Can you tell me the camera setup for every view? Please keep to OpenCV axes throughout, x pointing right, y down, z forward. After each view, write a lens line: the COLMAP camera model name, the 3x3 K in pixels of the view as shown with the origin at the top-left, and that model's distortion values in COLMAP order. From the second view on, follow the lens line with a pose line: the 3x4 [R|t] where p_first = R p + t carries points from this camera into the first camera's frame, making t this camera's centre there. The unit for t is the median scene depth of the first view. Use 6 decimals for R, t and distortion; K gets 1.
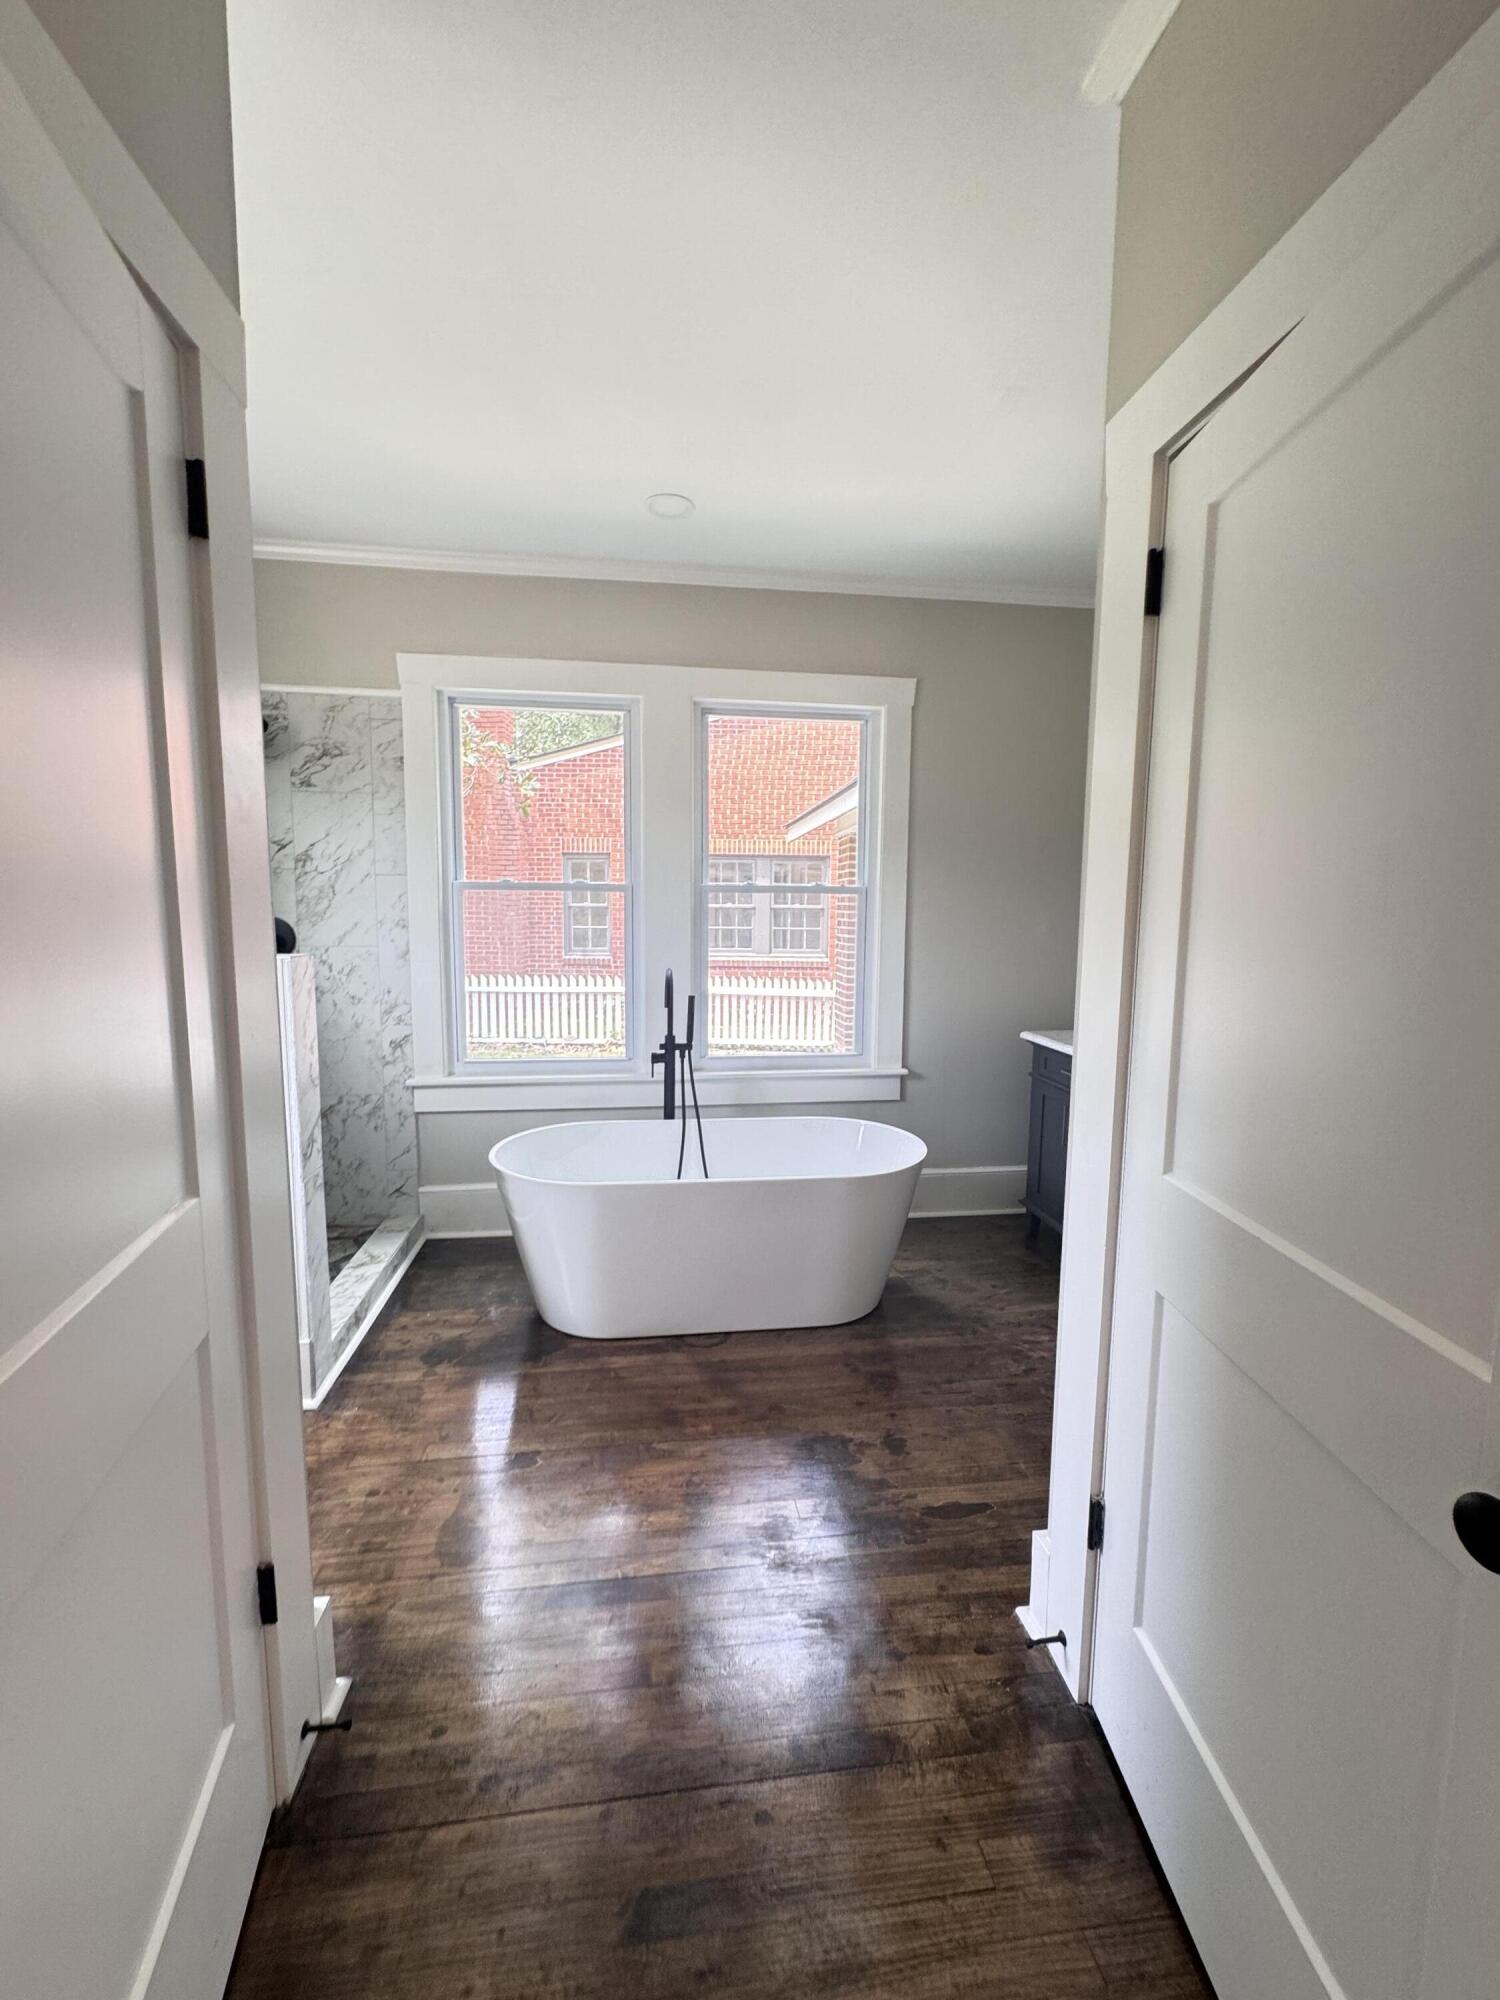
lens RADIAL K [[796.1, 0, 749.6], [0, 796.1, 999.0], [0, 0, 1]] dist [-0.001104, 0.000044]
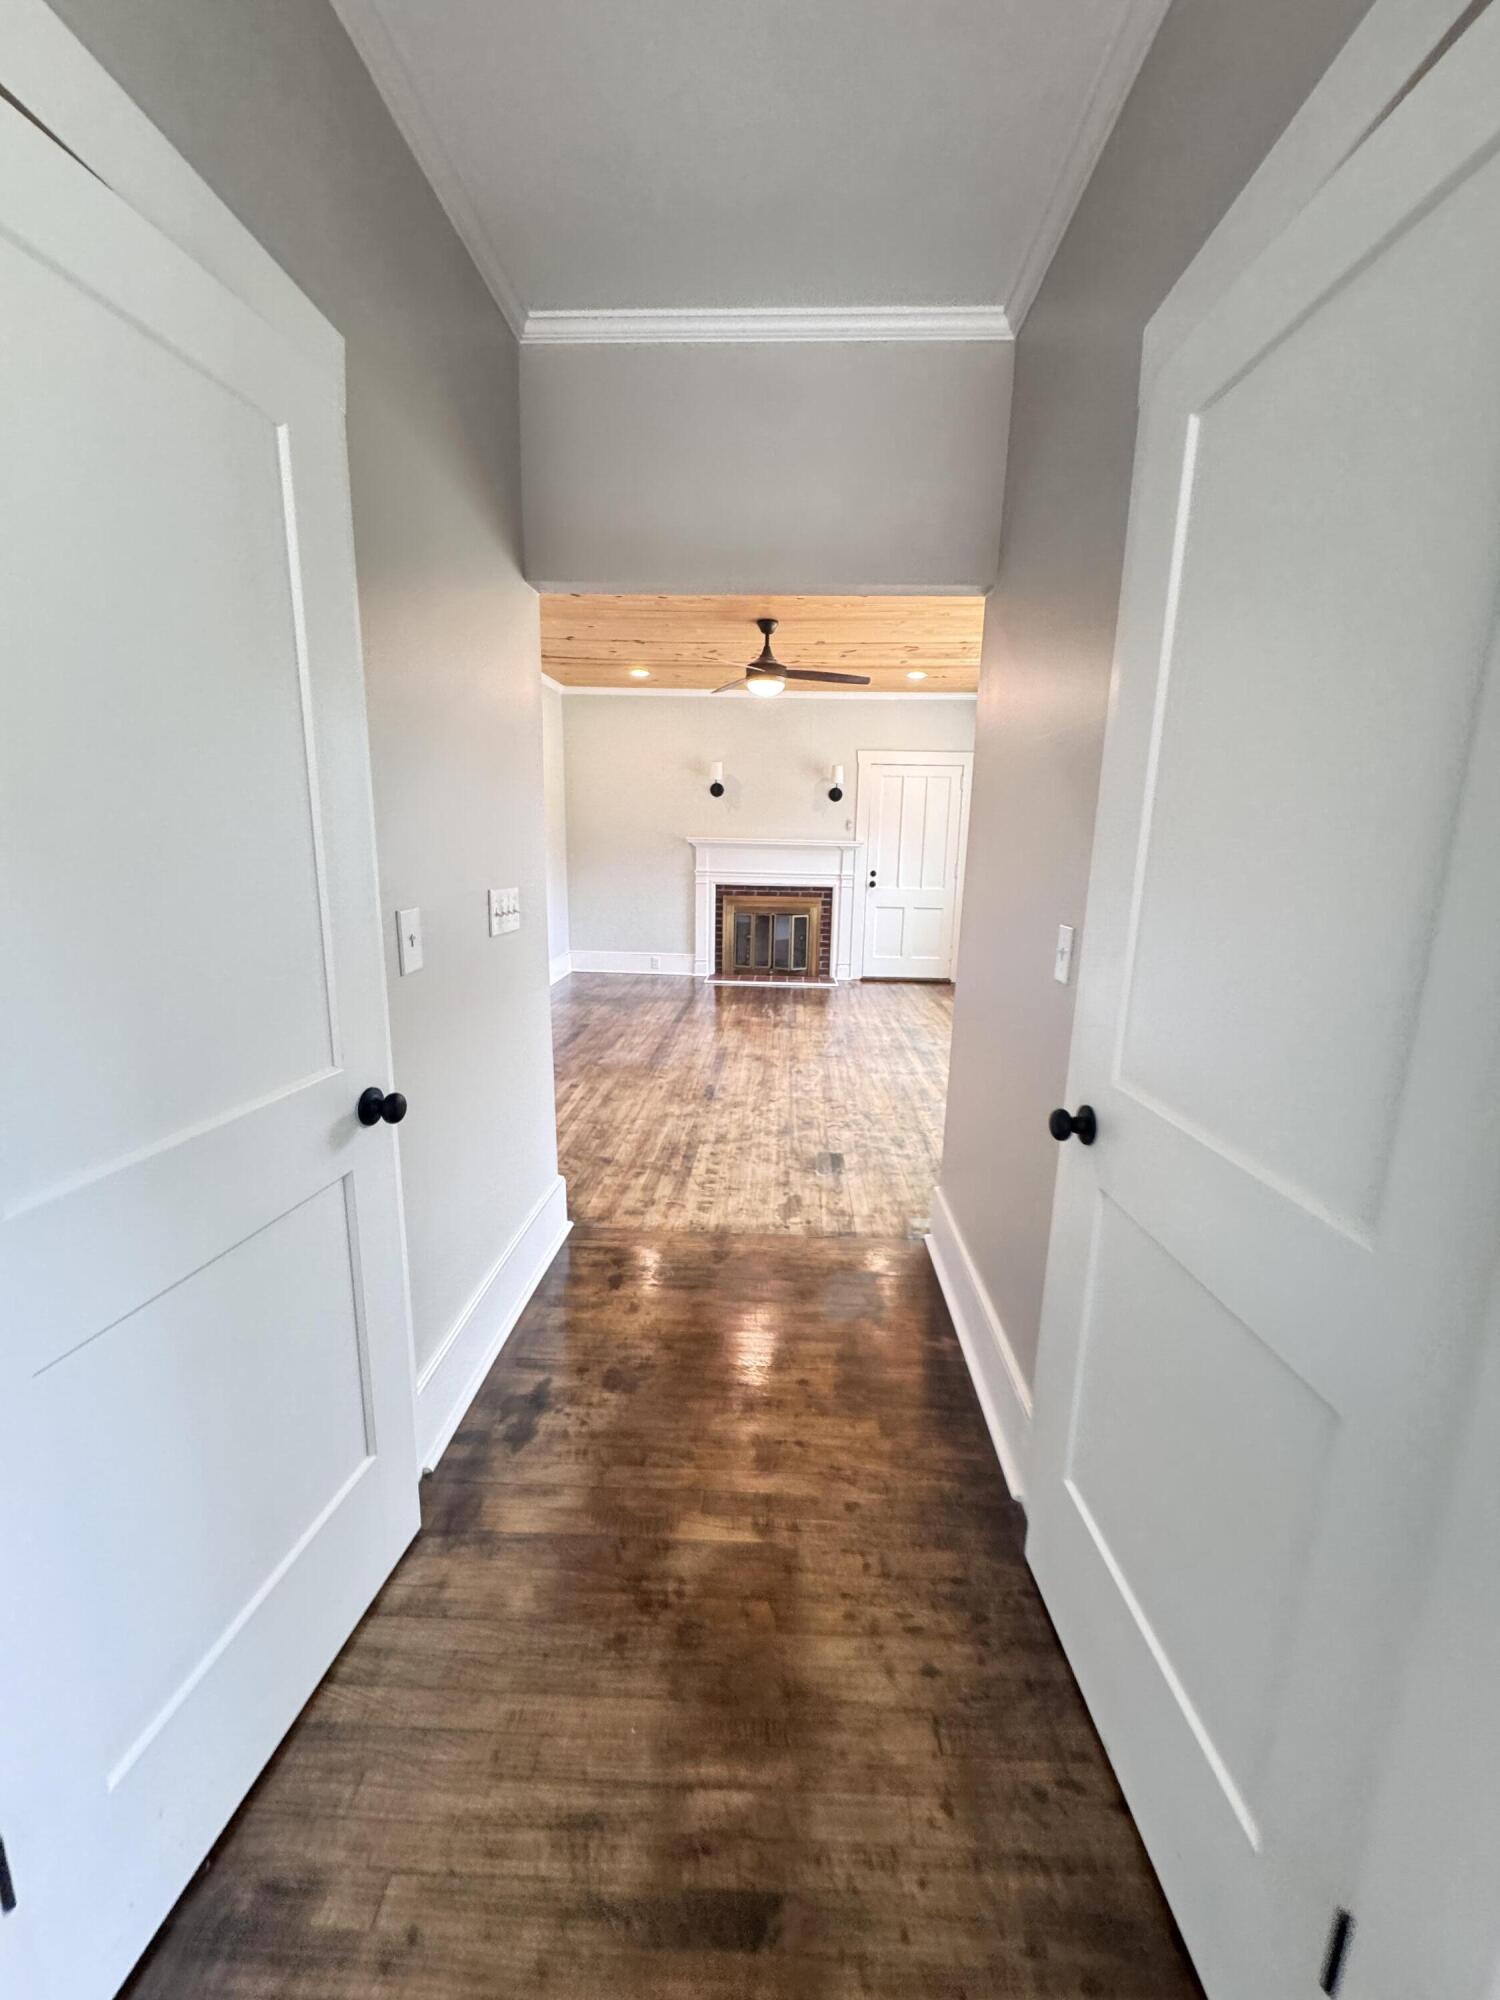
lens RADIAL K [[796.1, 0, 756.8], [0, 796.1, 1002.0], [0, 0, 1]] dist [-0.001104, 0.000044]
pose [[-0.985376, -0.067440, 0.156480, -0.071028], [-0.016499, 0.951790, 0.306306, -0.061486], [-0.169593, 0.299245, -0.938984, 0.534649]]
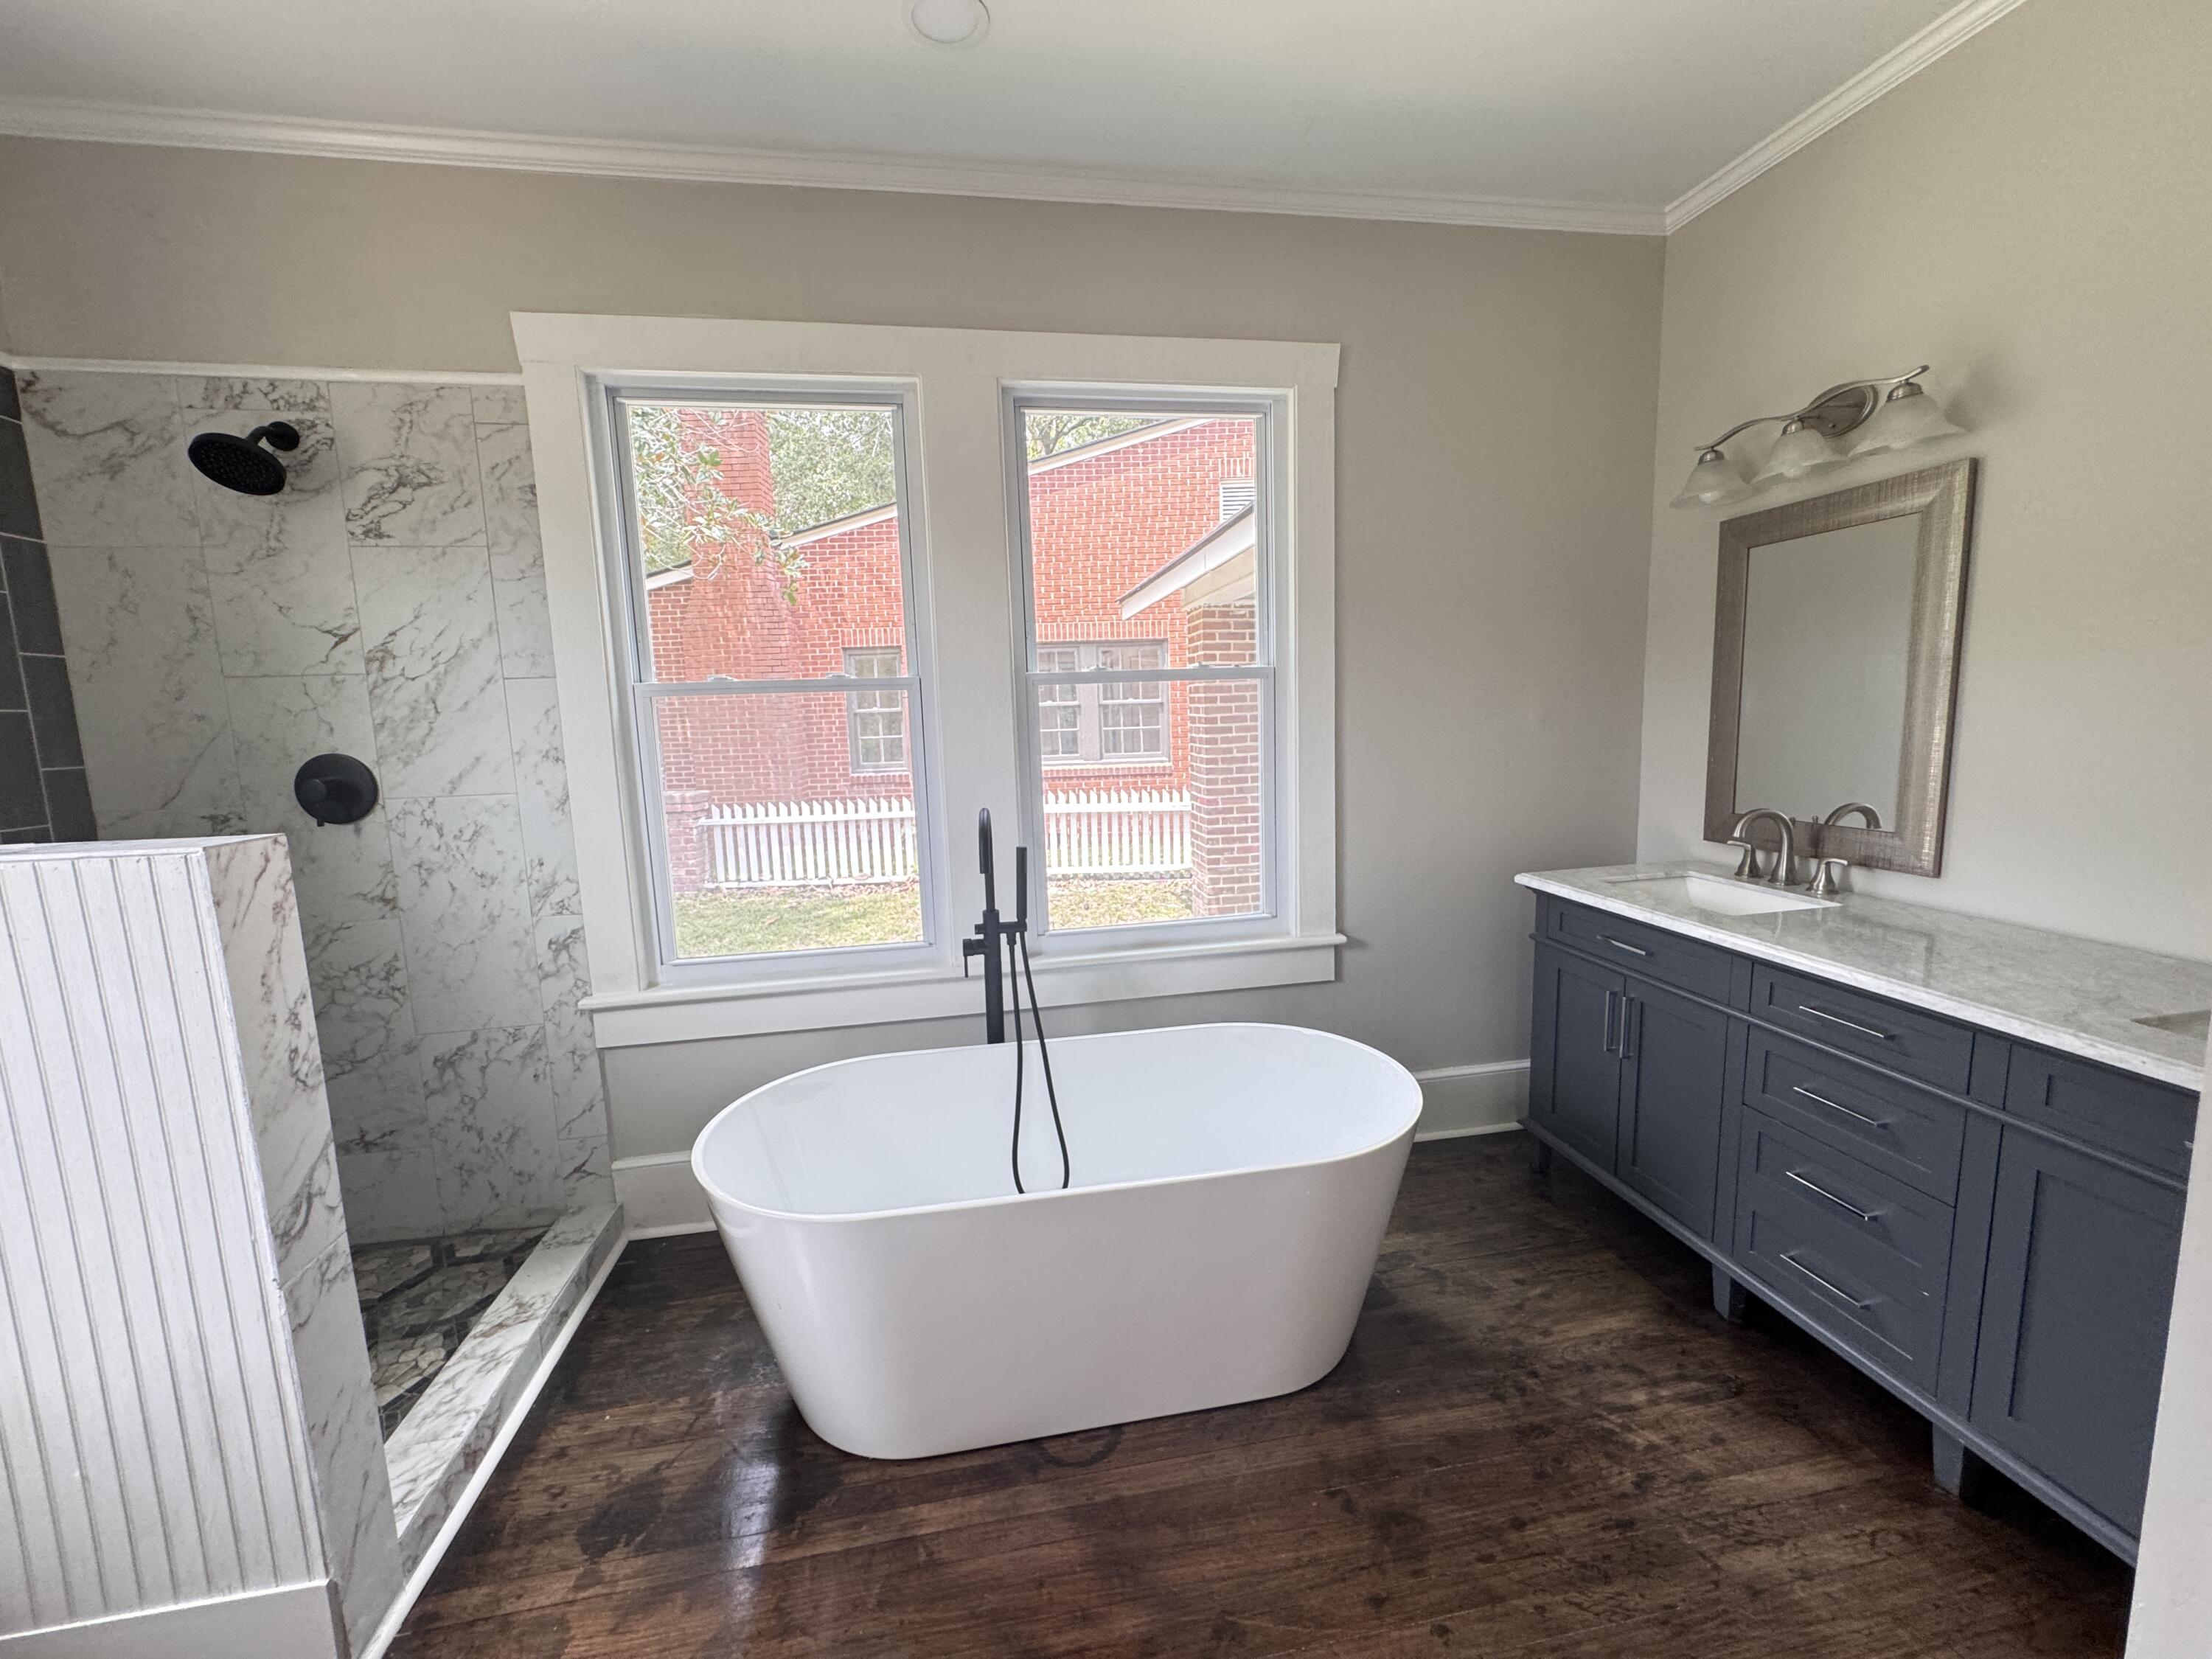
lens RADIAL K [[880.5, 0, 1101.8], [0, 880.5, 828.5], [0, 0, 1]] dist [-0.001104, 0.000044]
pose [[0.998257, -0.047894, 0.034488, -0.032594], [0.046991, 0.998543, 0.026541, -0.035224], [-0.035709, -0.024874, 0.999053, 0.293200]]
